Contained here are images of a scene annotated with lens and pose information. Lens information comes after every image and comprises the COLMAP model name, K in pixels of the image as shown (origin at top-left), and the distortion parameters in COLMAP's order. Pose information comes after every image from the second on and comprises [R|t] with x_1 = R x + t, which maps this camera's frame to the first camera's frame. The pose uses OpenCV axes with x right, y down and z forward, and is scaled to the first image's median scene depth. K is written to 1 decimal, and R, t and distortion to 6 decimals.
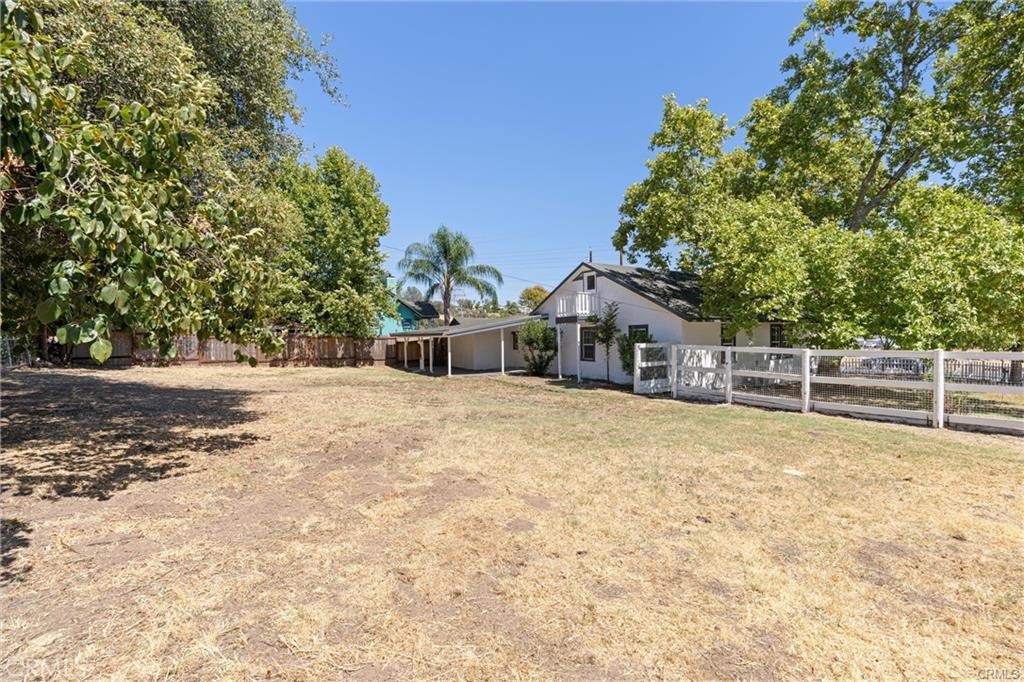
lens RADIAL K [[446.6, 0, 512.8], [0, 446.6, 344.4], [0, 0, 1]] dist [0.001930, 0.000351]
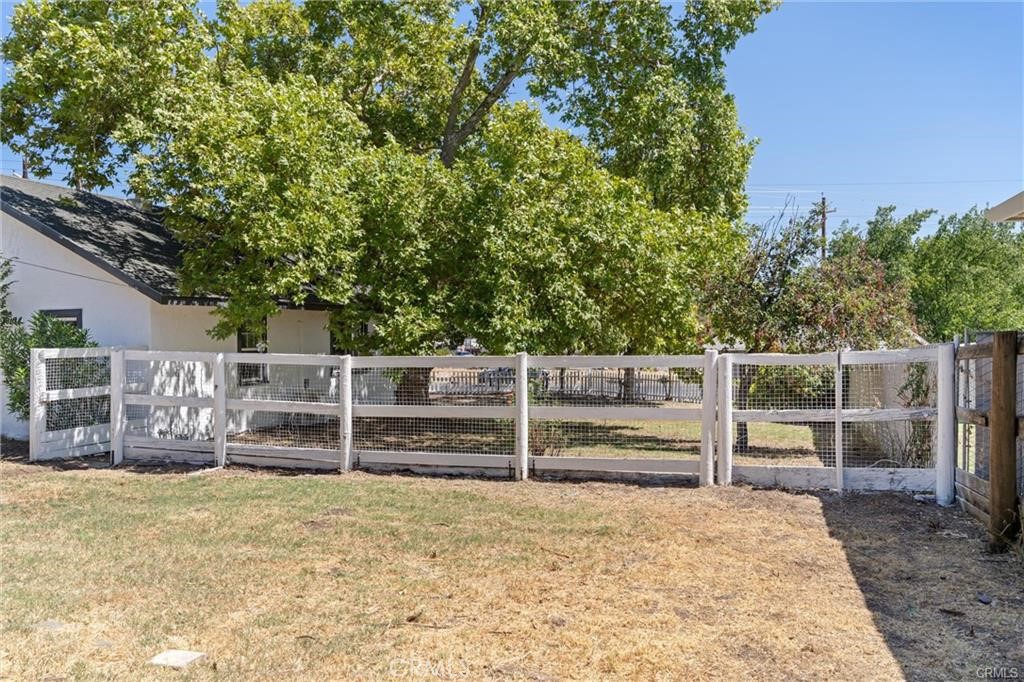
lens RADIAL K [[674.2, 0, 514.1], [0, 674.2, 351.0], [0, 0, 1]] dist [-0.002286, -0.000774]
pose [[0.809525, -0.005238, 0.587061, 0.270794], [0.013063, 0.999873, -0.009093, 0.012574], [-0.586939, 0.015030, 0.809491, 0.173950]]
